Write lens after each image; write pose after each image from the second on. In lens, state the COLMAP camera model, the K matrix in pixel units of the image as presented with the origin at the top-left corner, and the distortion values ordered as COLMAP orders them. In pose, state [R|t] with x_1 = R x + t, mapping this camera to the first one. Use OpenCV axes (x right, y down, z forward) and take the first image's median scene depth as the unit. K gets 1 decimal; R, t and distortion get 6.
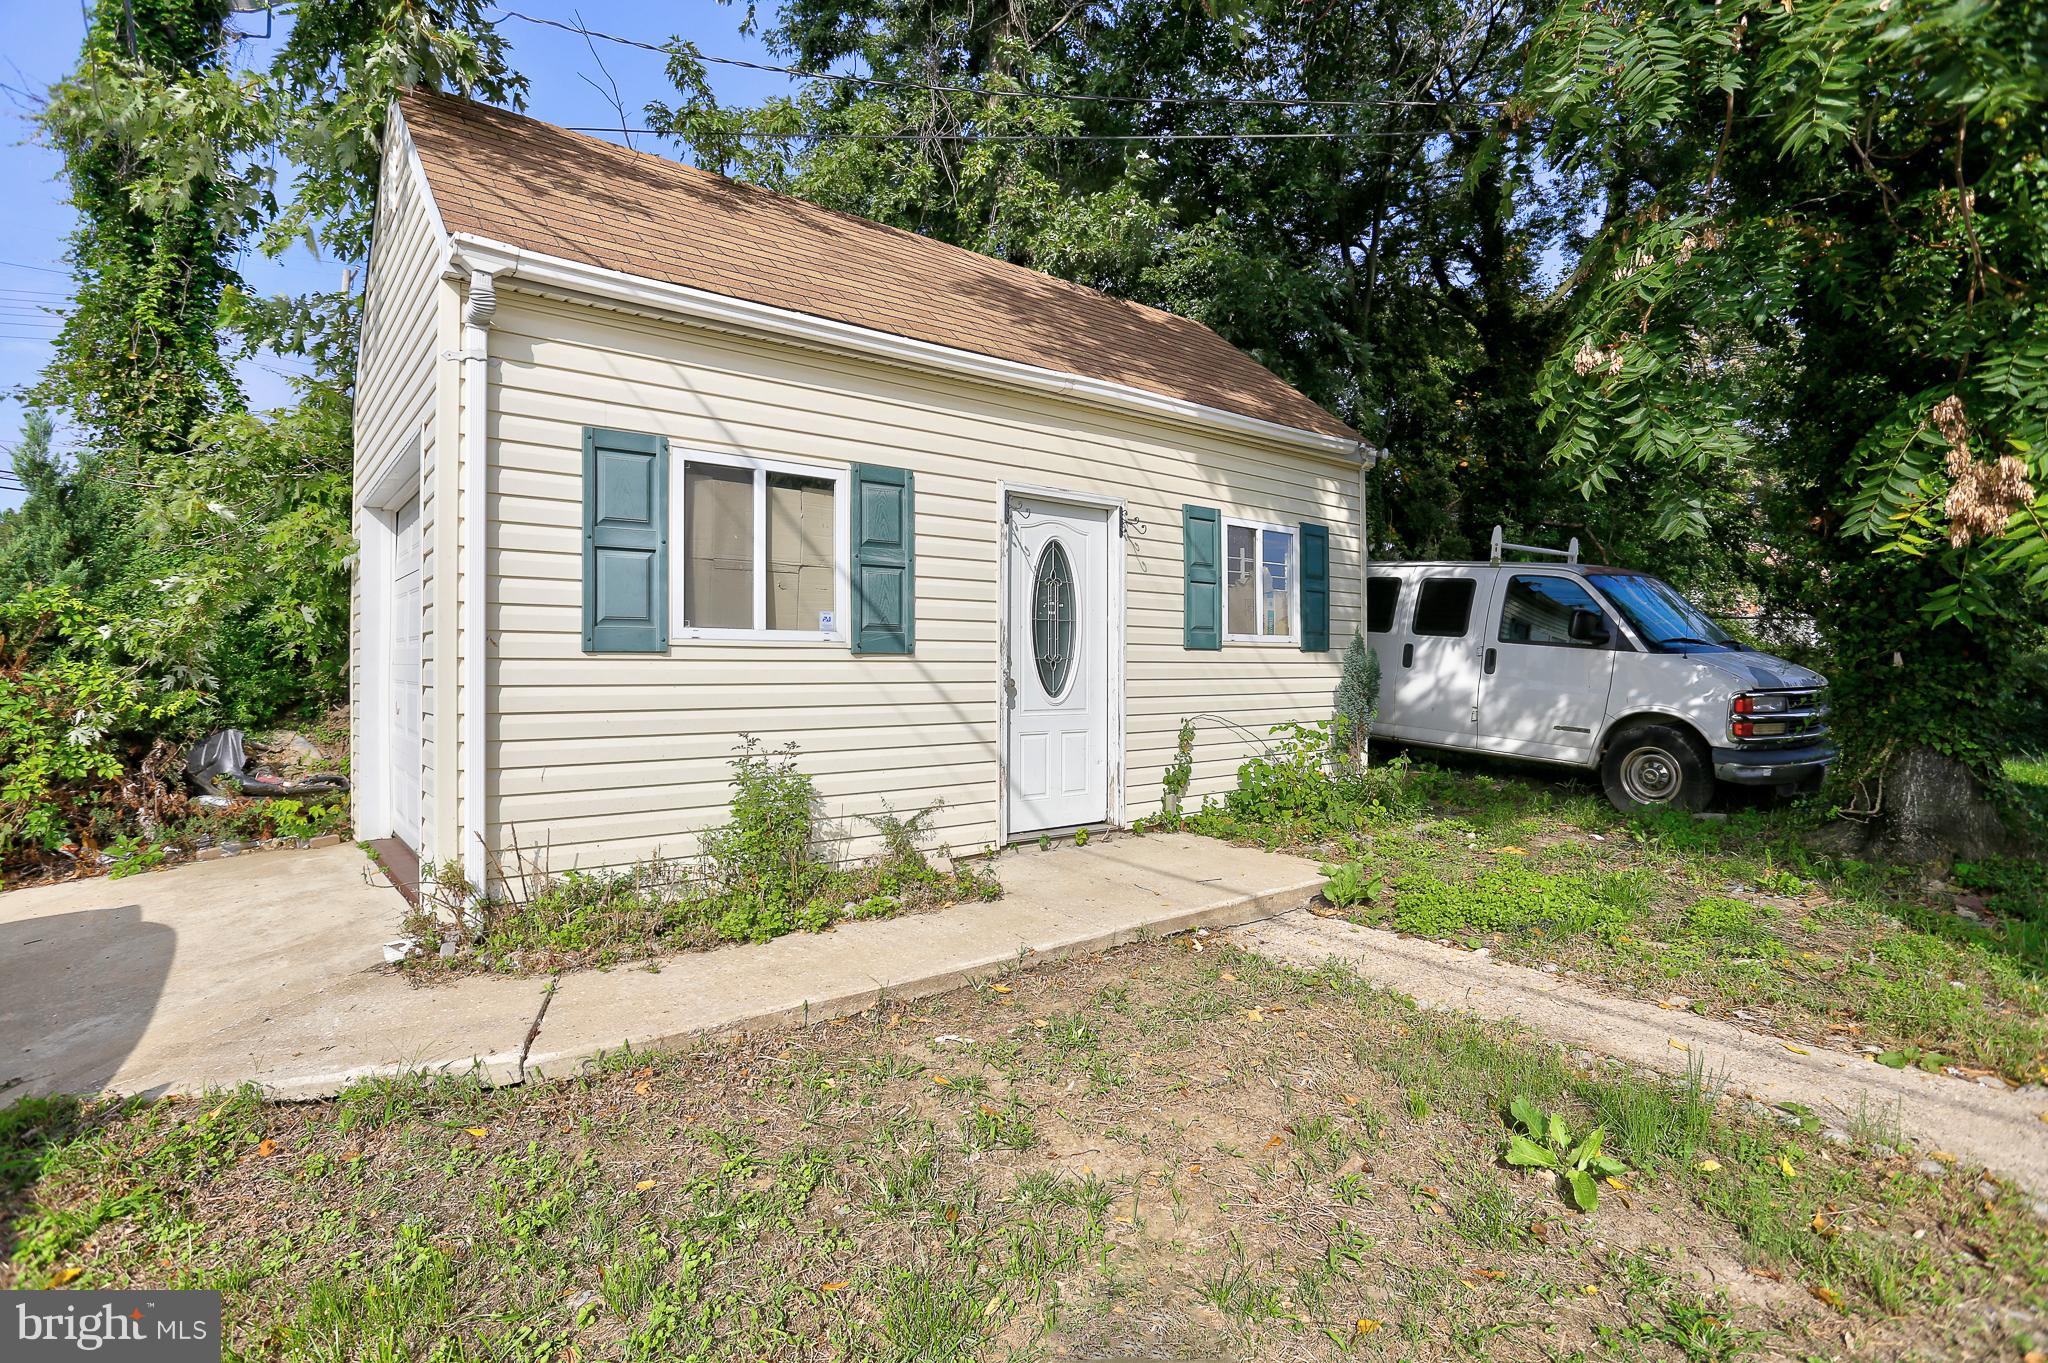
lens RADIAL K [[997.6, 0, 1010.7], [0, 997.6, 652.4], [0, 0, 1]] dist [-0.065811, 0.026699]
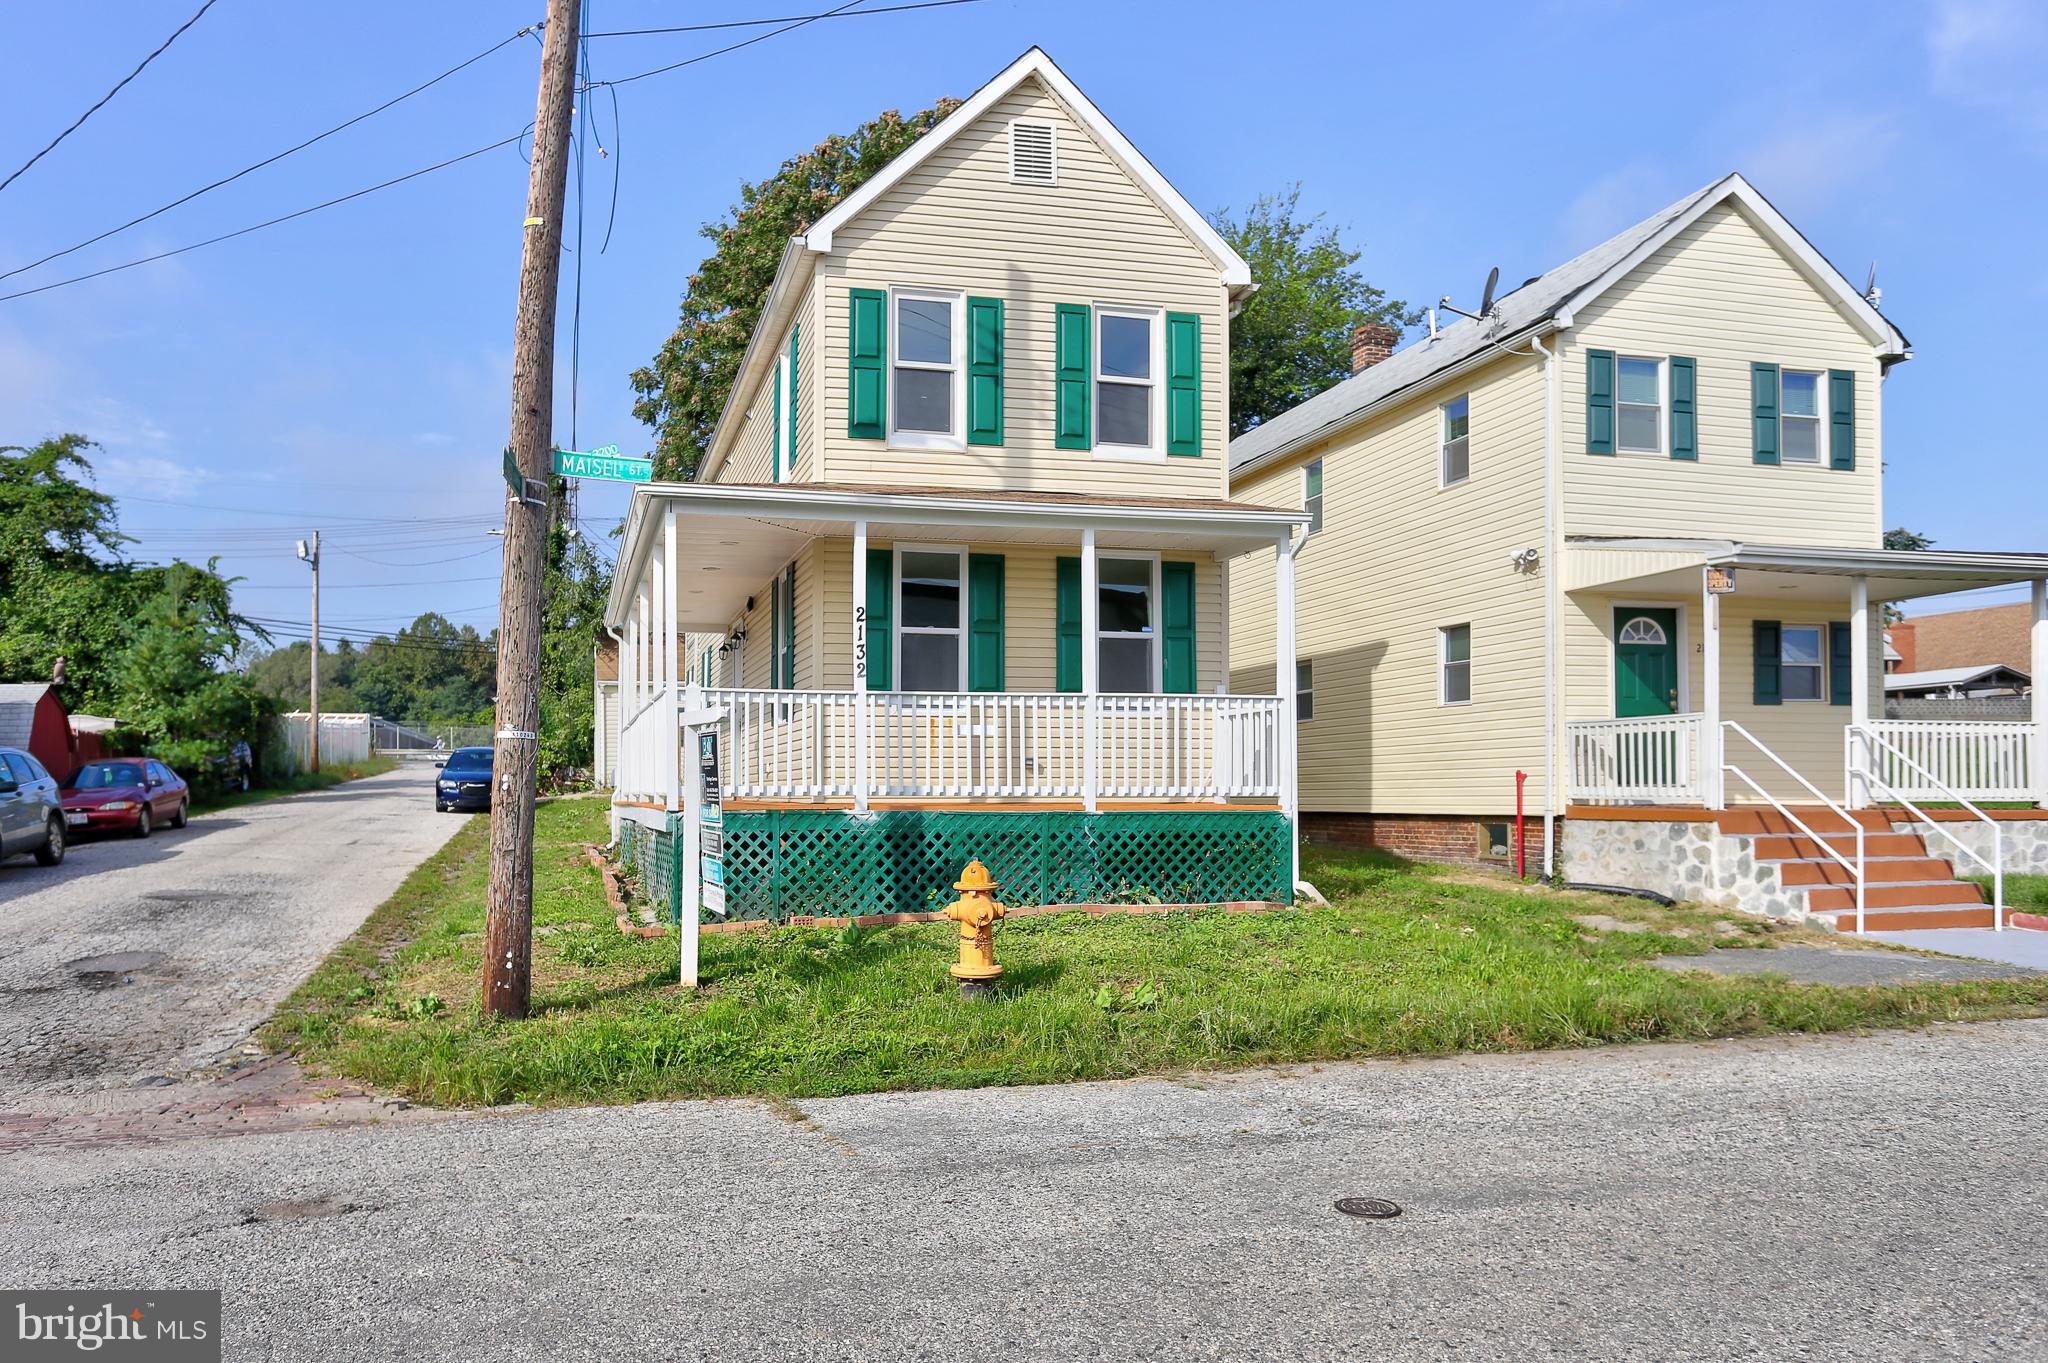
lens RADIAL K [[1426.4, 0, 899.0], [0, 1426.4, 779.4], [0, 0, 1]] dist [-0.019437, 0.004372]
pose [[0.901003, -0.002382, -0.433806, 3.780527], [0.007779, 0.999913, 0.010667, 0.097702], [0.433743, -0.012986, 0.900943, -4.736262]]
